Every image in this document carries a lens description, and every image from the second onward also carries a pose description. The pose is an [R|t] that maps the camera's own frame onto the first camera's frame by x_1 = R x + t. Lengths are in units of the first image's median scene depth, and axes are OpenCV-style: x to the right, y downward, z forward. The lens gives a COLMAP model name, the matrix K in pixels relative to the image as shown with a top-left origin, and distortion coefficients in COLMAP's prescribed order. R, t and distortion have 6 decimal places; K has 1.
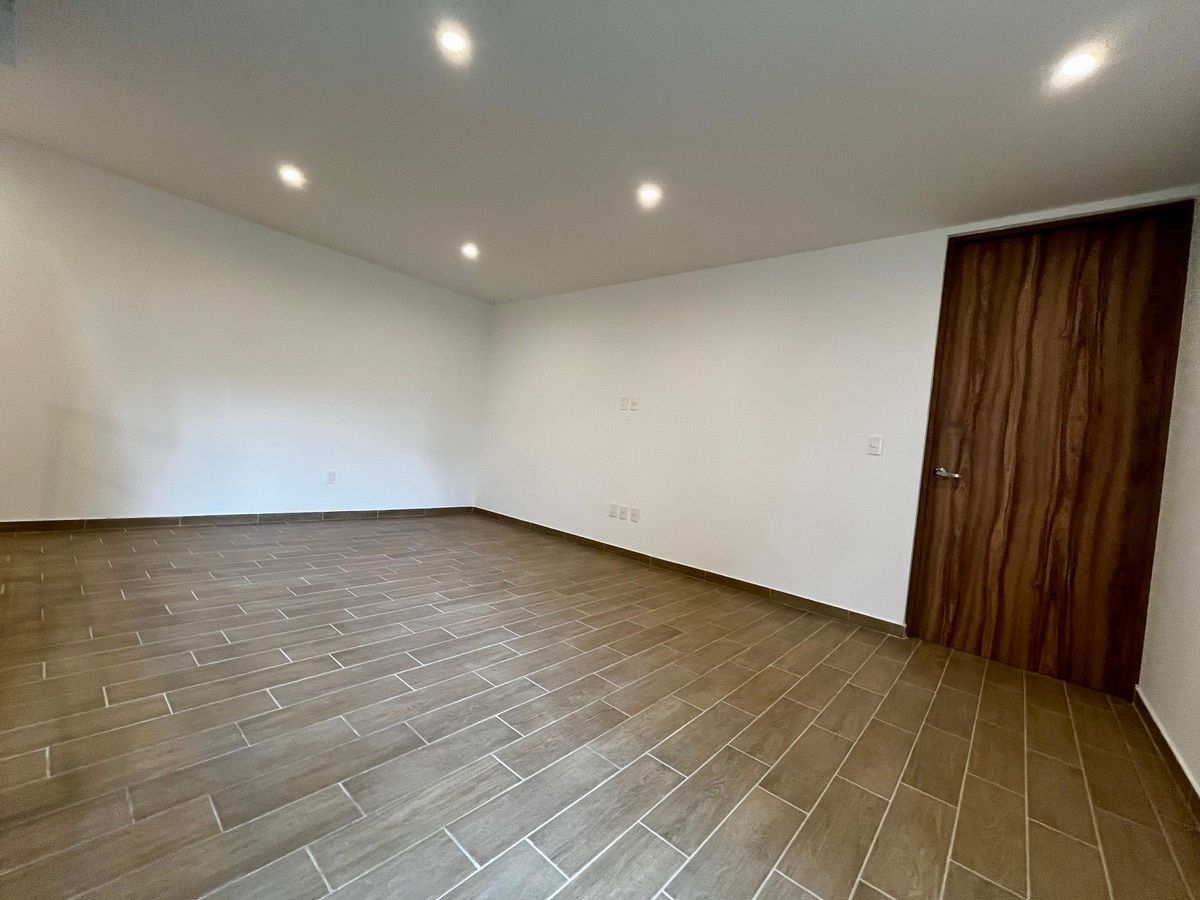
lens RADIAL K [[488.2, 0, 595.7], [0, 488.2, 452.1], [0, 0, 1]] dist [-0.002683, 0.000494]
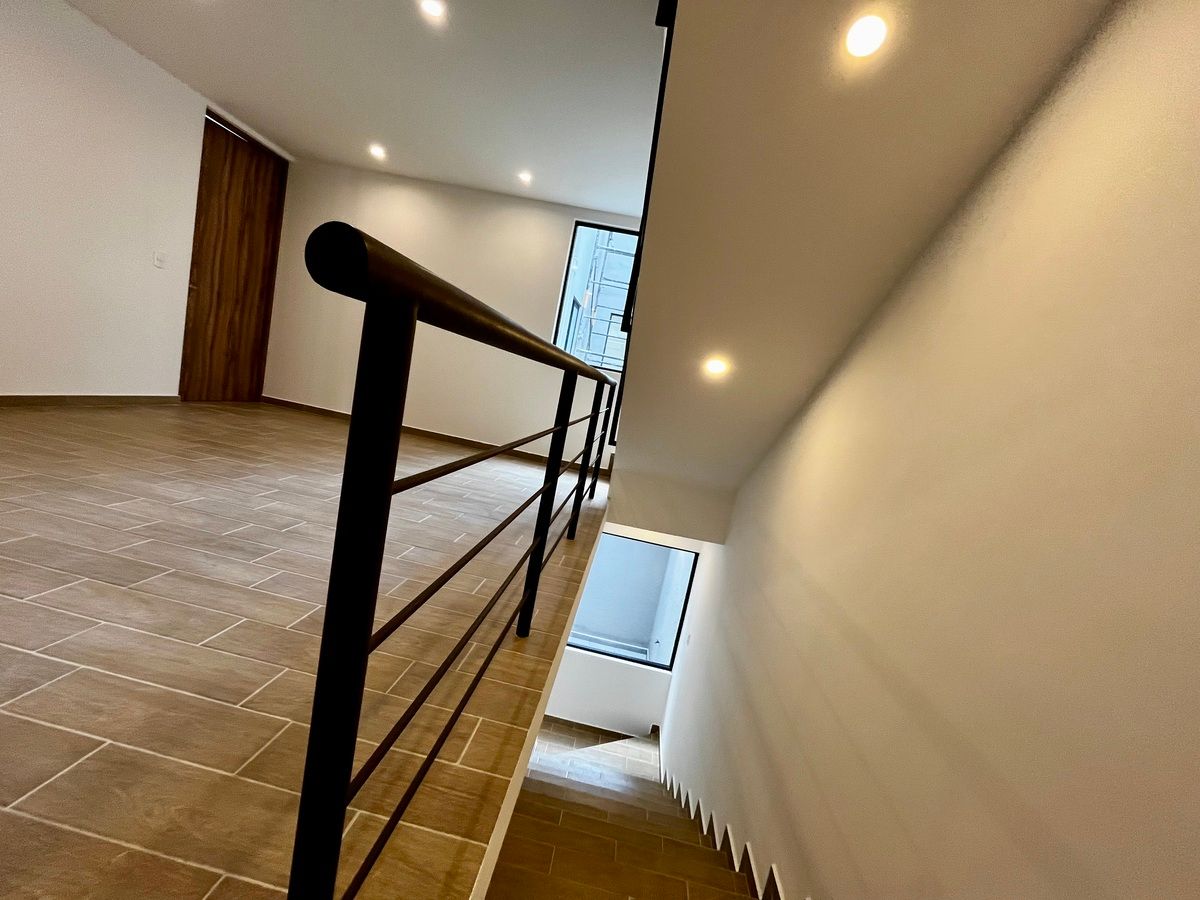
lens RADIAL K [[488.2, 0, 596.6], [0, 488.2, 447.4], [0, 0, 1]] dist [-0.002683, 0.000494]
pose [[-0.542135, -0.314205, 0.779336, -1.330670], [-0.238614, 0.946845, 0.215750, -0.109692], [-0.805700, -0.068995, -0.588291, 0.944936]]
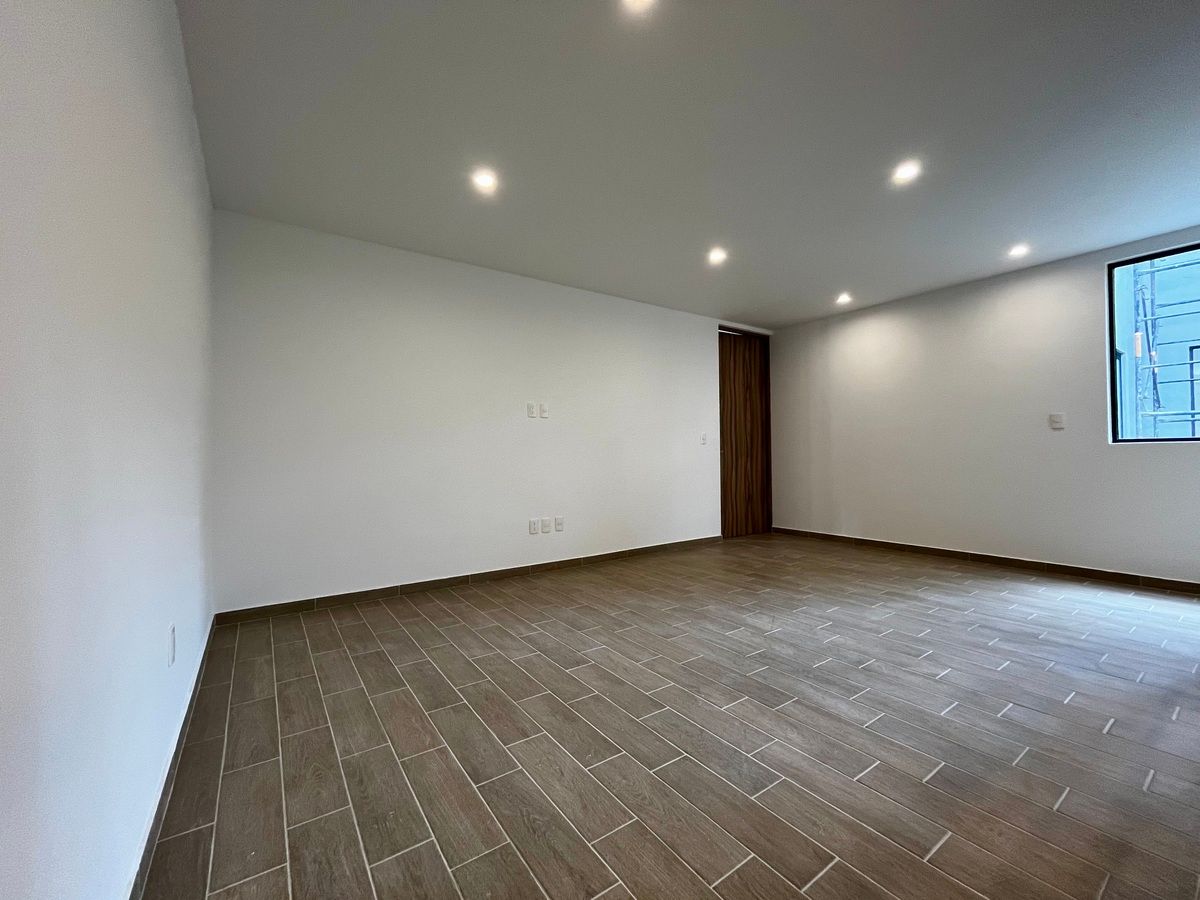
lens RADIAL K [[488.2, 0, 601.5], [0, 488.2, 447.2], [0, 0, 1]] dist [-0.002683, 0.000494]
pose [[0.238498, -0.091961, 0.966779, -1.375297], [0.055284, 0.995178, 0.081025, -0.166285], [-0.969568, 0.034123, 0.242432, 1.098859]]
